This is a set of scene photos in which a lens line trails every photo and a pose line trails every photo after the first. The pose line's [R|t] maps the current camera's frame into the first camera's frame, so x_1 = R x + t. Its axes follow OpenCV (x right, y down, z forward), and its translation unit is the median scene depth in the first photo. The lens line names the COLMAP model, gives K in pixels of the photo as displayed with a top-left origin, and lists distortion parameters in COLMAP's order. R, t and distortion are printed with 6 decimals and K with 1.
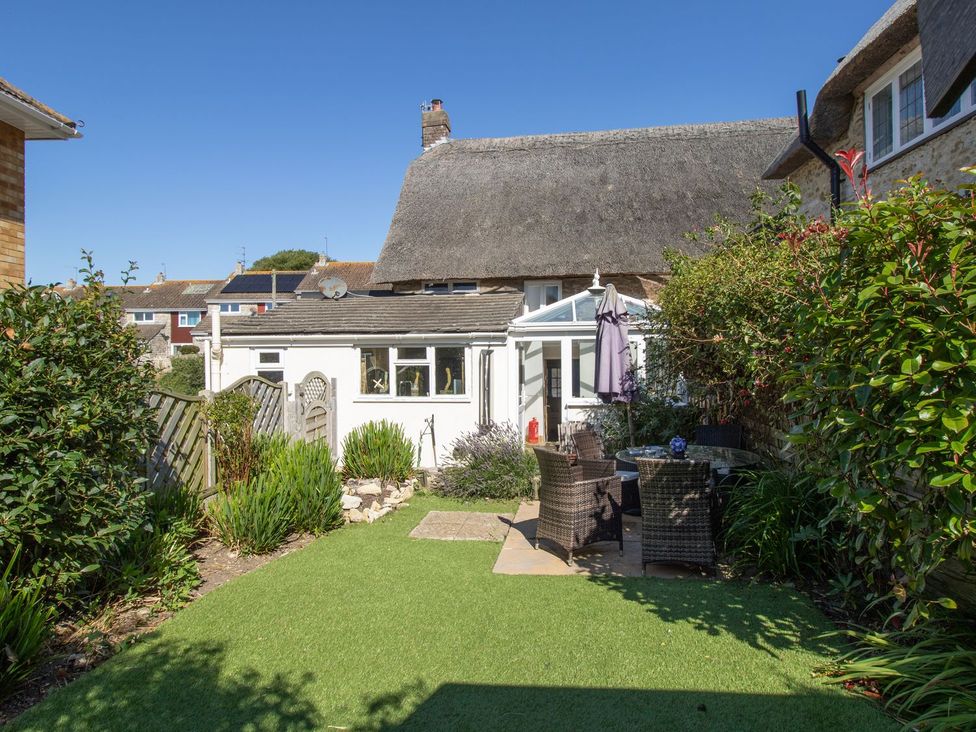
lens RADIAL K [[539.6, 0, 486.6], [0, 539.6, 361.0], [0, 0, 1]] dist [0.004008, -0.017792]
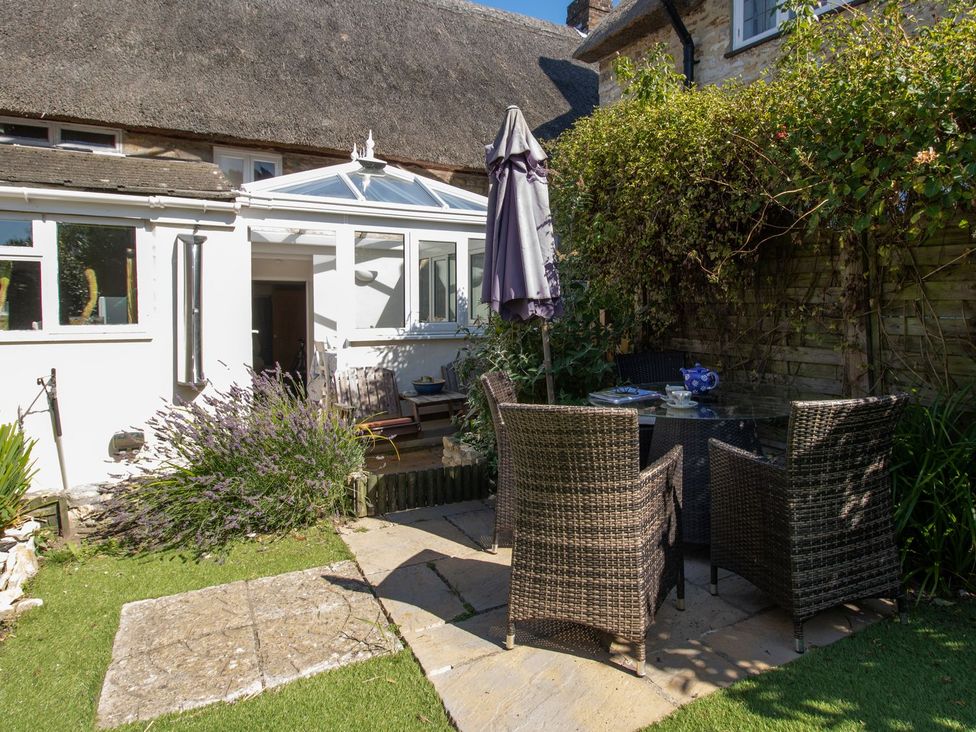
lens RADIAL K [[643.8, 0, 607.9], [0, 643.8, 321.4], [0, 0, 1]] dist [0.000412, -0.010197]
pose [[0.773218, -0.010097, 0.634060, -0.080045], [-0.008487, 0.999619, 0.026268, 0.040826], [-0.634083, -0.025692, 0.772838, 0.284353]]
